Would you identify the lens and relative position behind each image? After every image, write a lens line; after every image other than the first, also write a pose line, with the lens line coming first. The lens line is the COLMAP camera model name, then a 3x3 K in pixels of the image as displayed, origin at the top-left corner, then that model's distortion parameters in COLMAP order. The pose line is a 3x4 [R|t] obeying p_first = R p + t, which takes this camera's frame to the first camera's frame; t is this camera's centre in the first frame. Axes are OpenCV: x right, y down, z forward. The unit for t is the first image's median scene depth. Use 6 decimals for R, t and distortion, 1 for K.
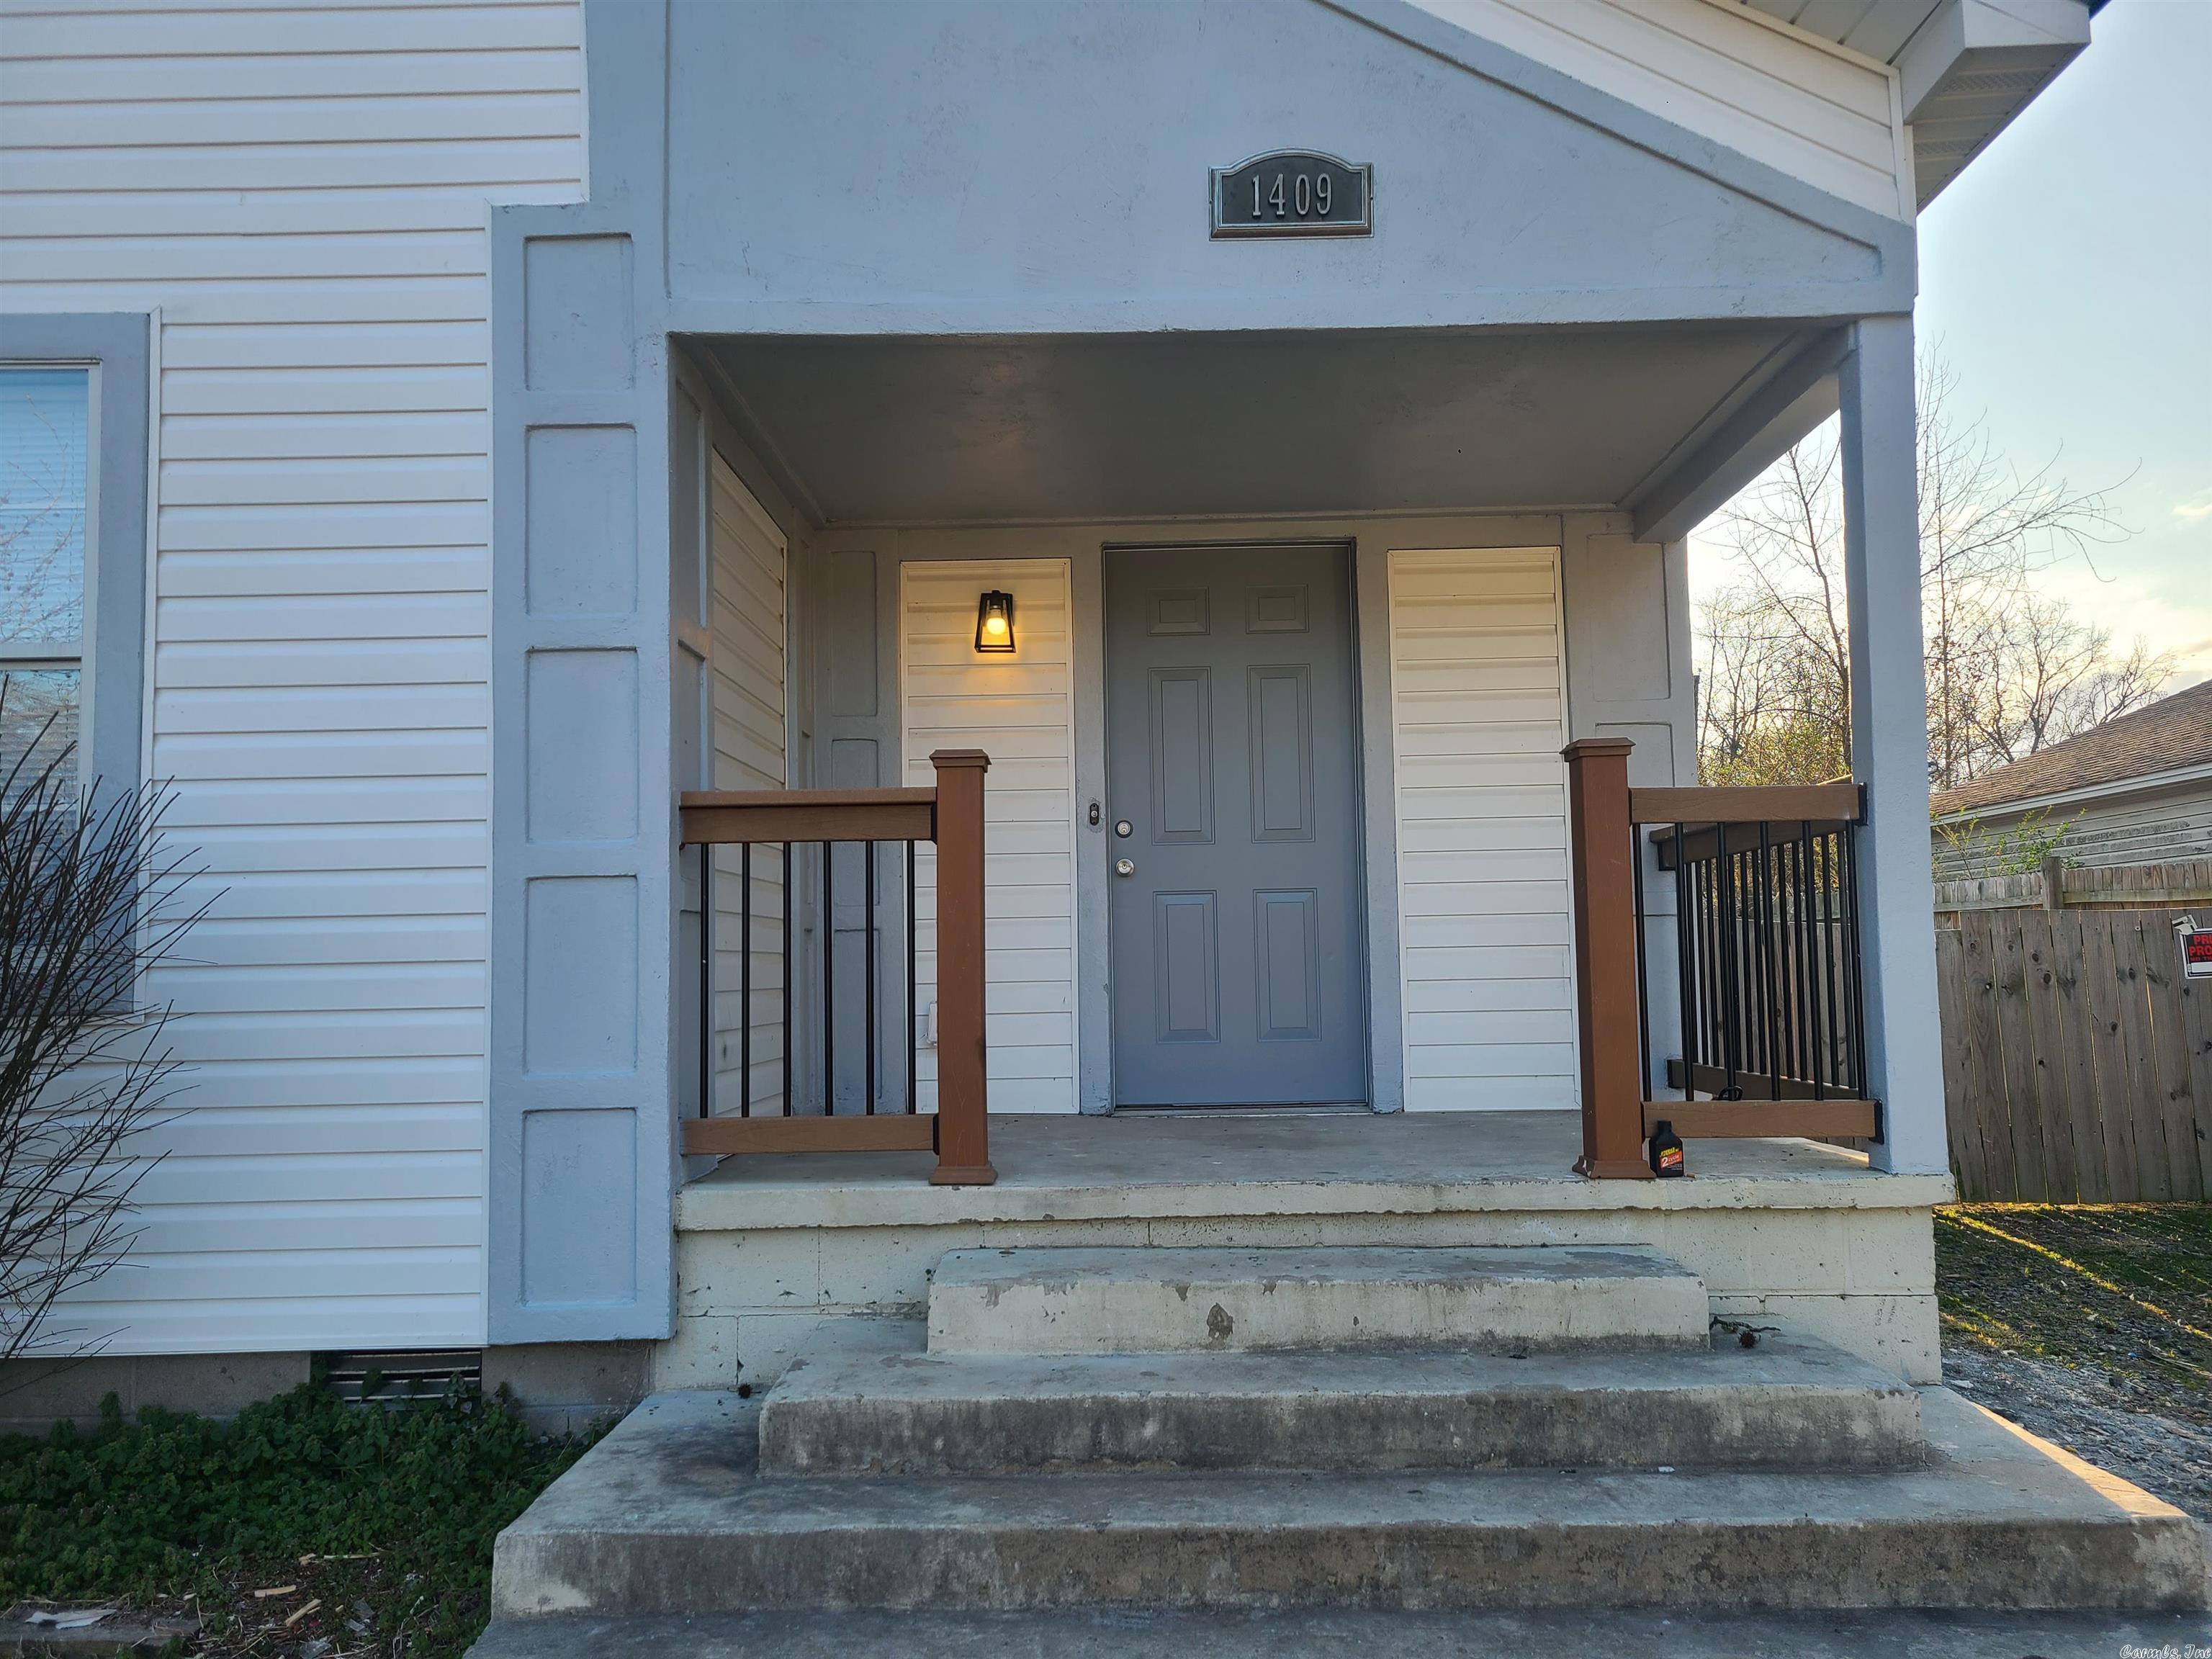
lens RADIAL K [[1673.0, 0, 1098.5], [0, 1673.0, 831.1], [0, 0, 1]] dist [0.032012, 0.001405]
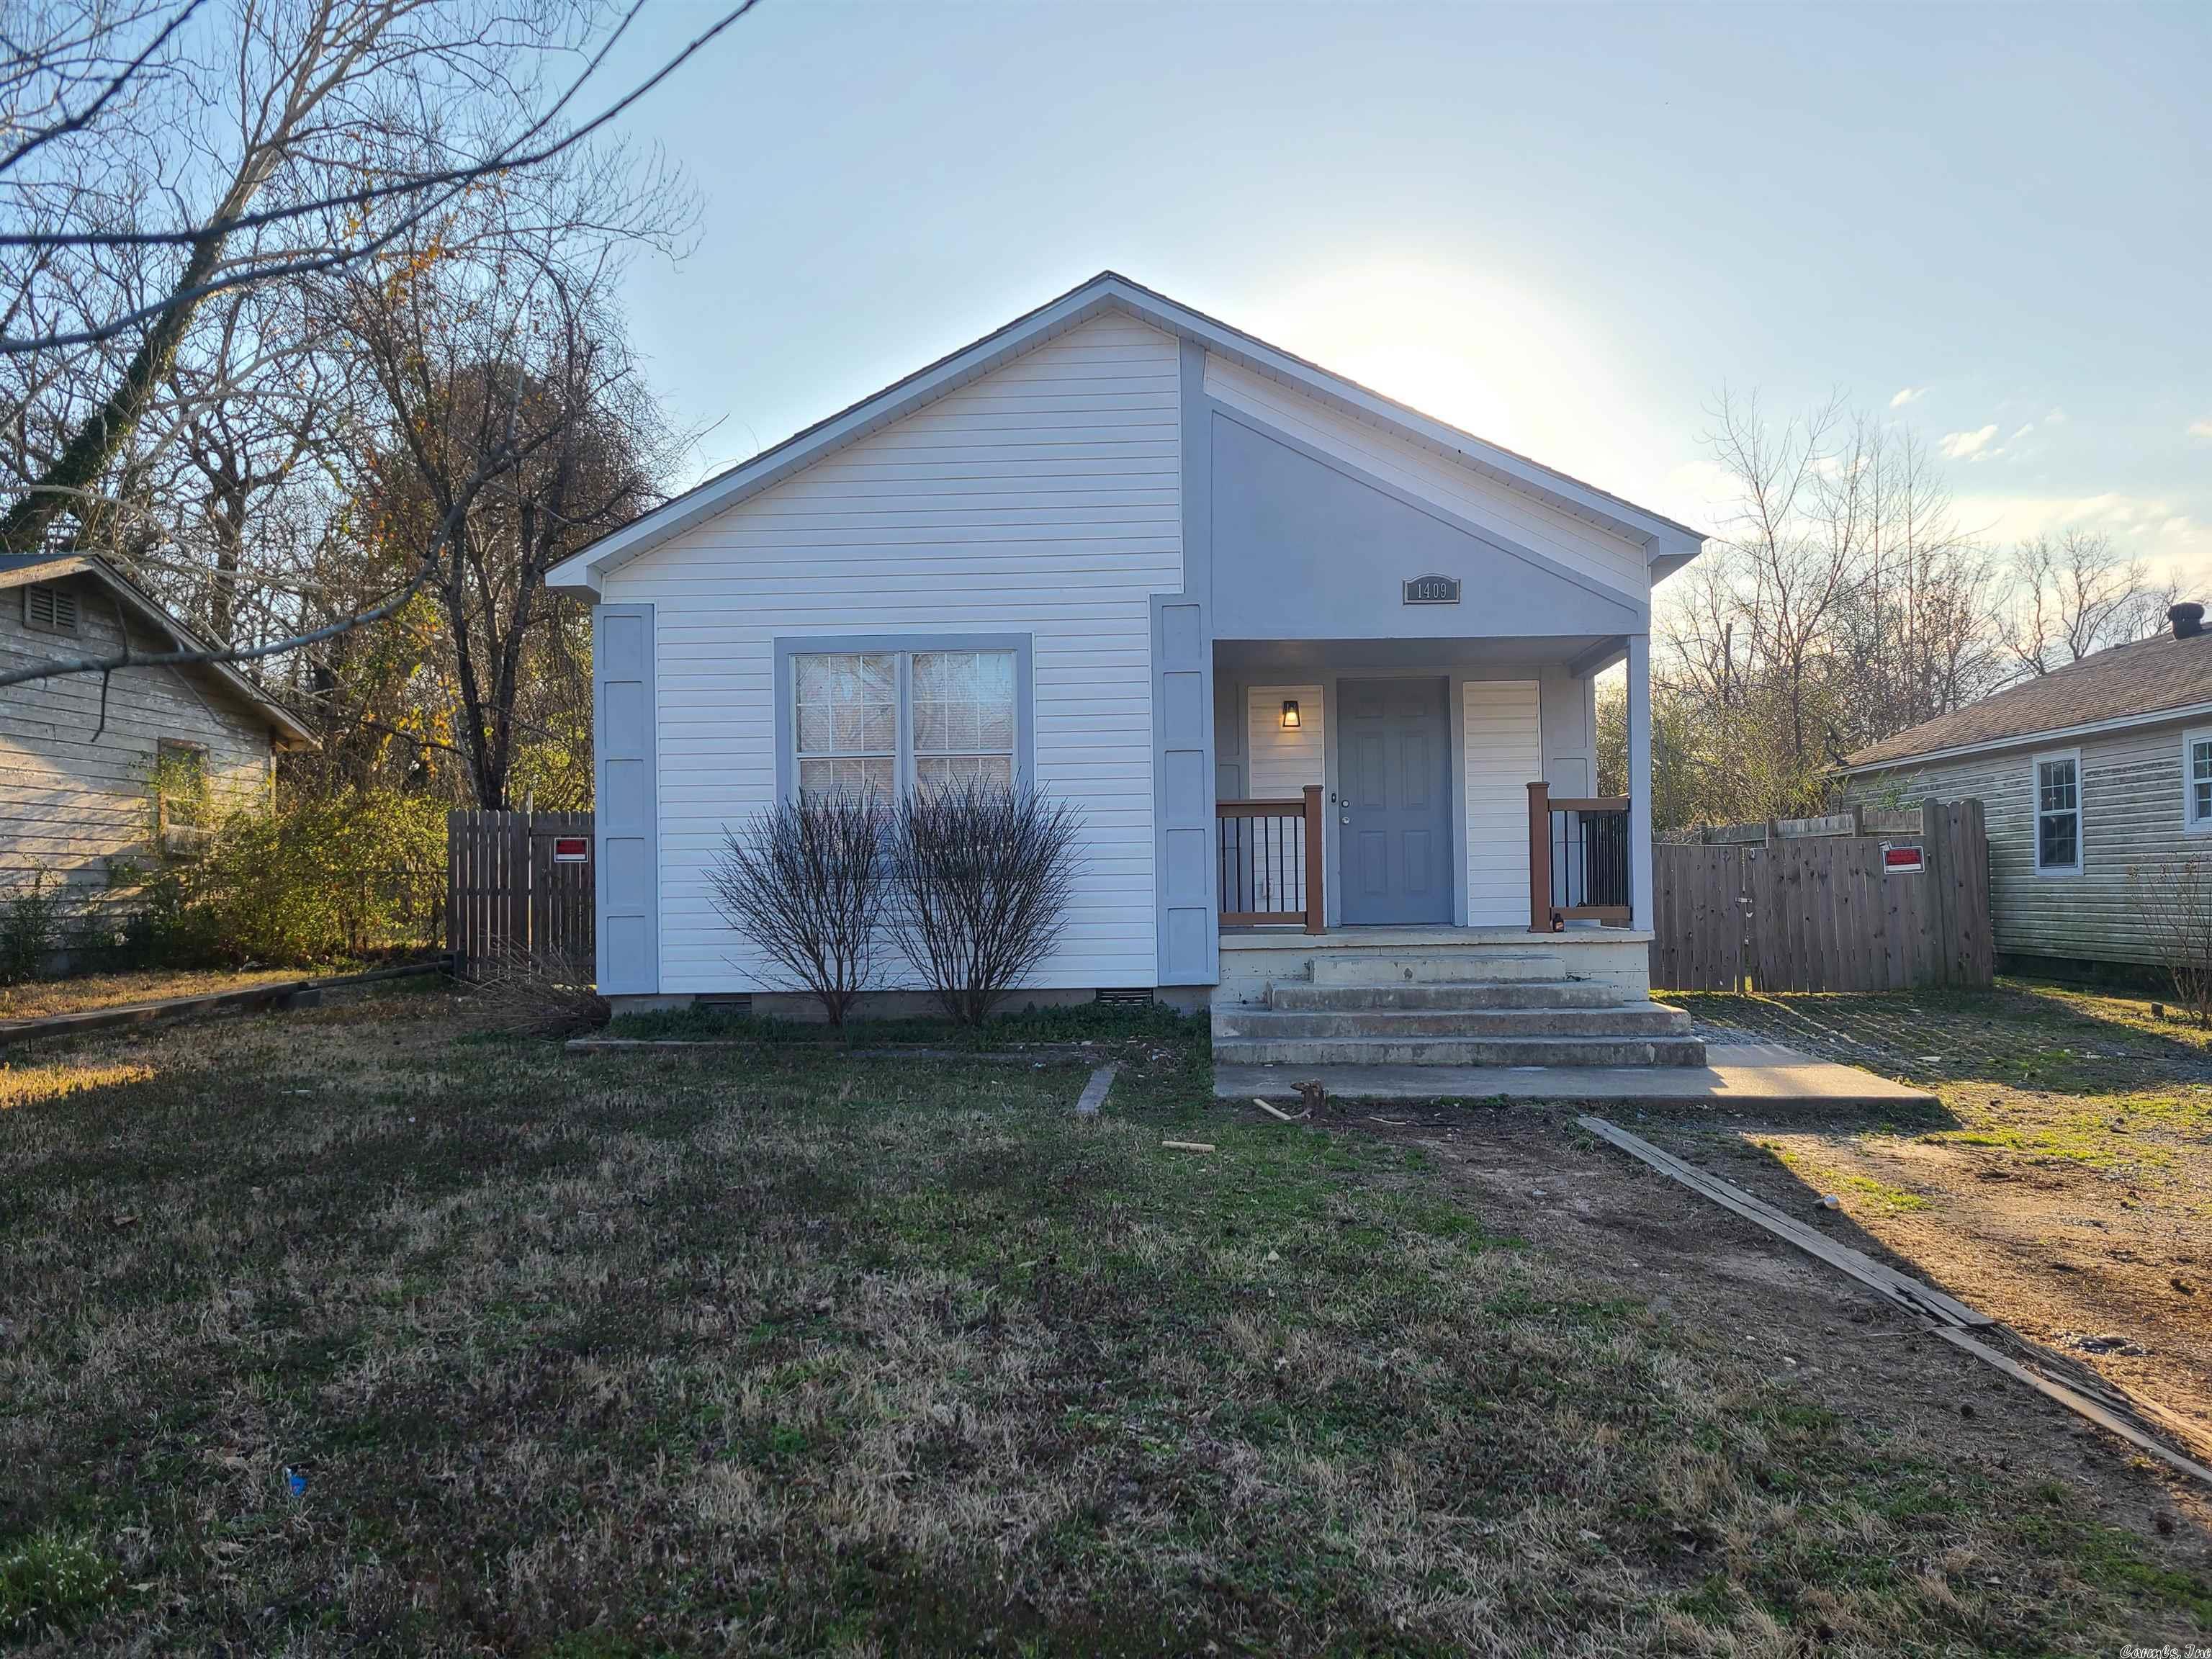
lens RADIAL K [[1673.0, 0, 1110.2], [0, 1673.0, 835.6], [0, 0, 1]] dist [0.032012, 0.001405]
pose [[0.999617, 0.001918, -0.027625, -0.349130], [-0.000481, 0.998652, 0.051909, -0.110079], [0.027687, -0.051876, 0.998270, -1.860893]]
